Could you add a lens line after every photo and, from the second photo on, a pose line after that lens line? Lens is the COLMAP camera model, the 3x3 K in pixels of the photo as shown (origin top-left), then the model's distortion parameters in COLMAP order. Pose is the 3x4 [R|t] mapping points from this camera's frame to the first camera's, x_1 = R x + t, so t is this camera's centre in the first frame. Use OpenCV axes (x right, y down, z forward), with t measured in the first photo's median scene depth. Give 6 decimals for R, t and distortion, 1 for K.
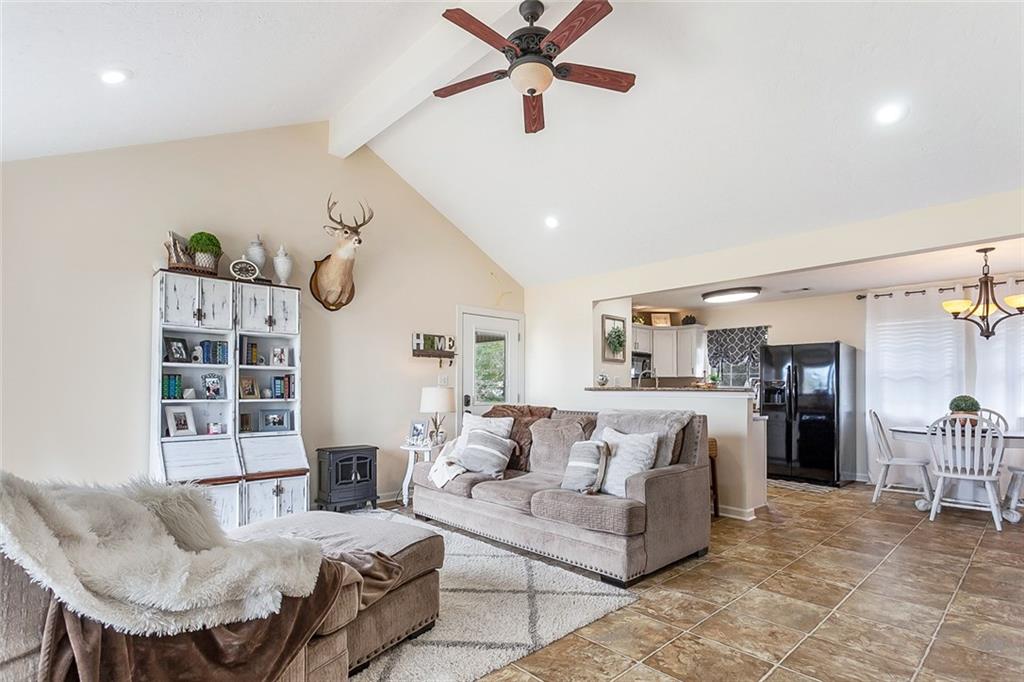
lens RADIAL K [[507.5, 0, 511.5], [0, 507.5, 383.8], [0, 0, 1]] dist [-0.002599, 0.045092]
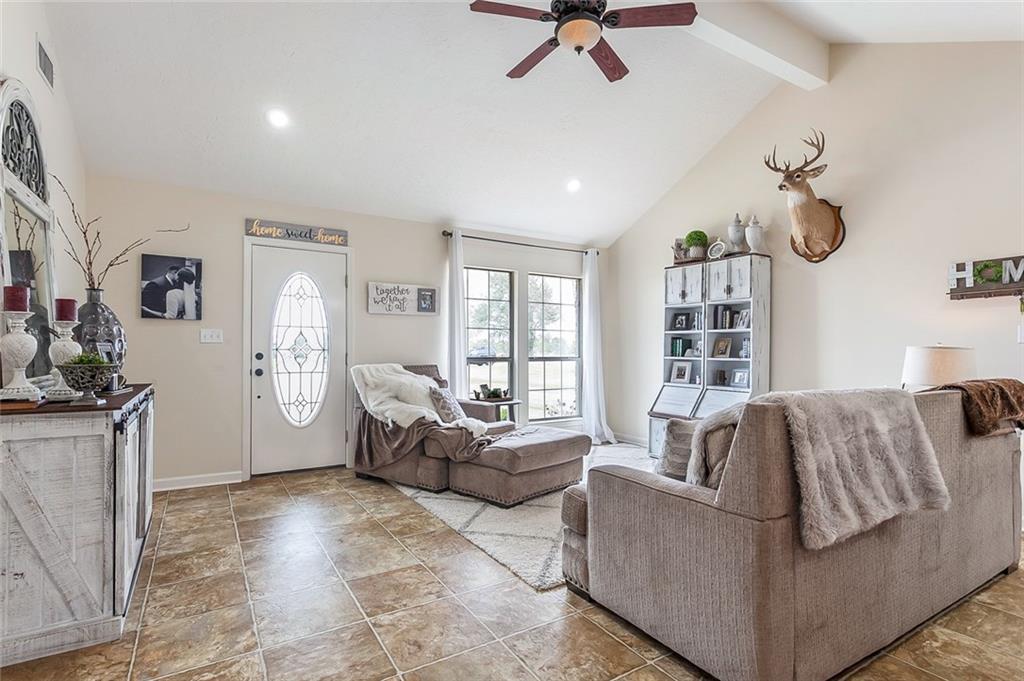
lens RADIAL K [[512.3, 0, 512.0], [0, 512.3, 340.5], [0, 0, 1]] dist [-0.001171, -0.000150]
pose [[-0.207371, -0.021051, -0.978036, 0.801756], [0.005442, 0.999728, -0.022672, 0.014713], [0.978247, -0.010024, -0.207200, 0.820869]]
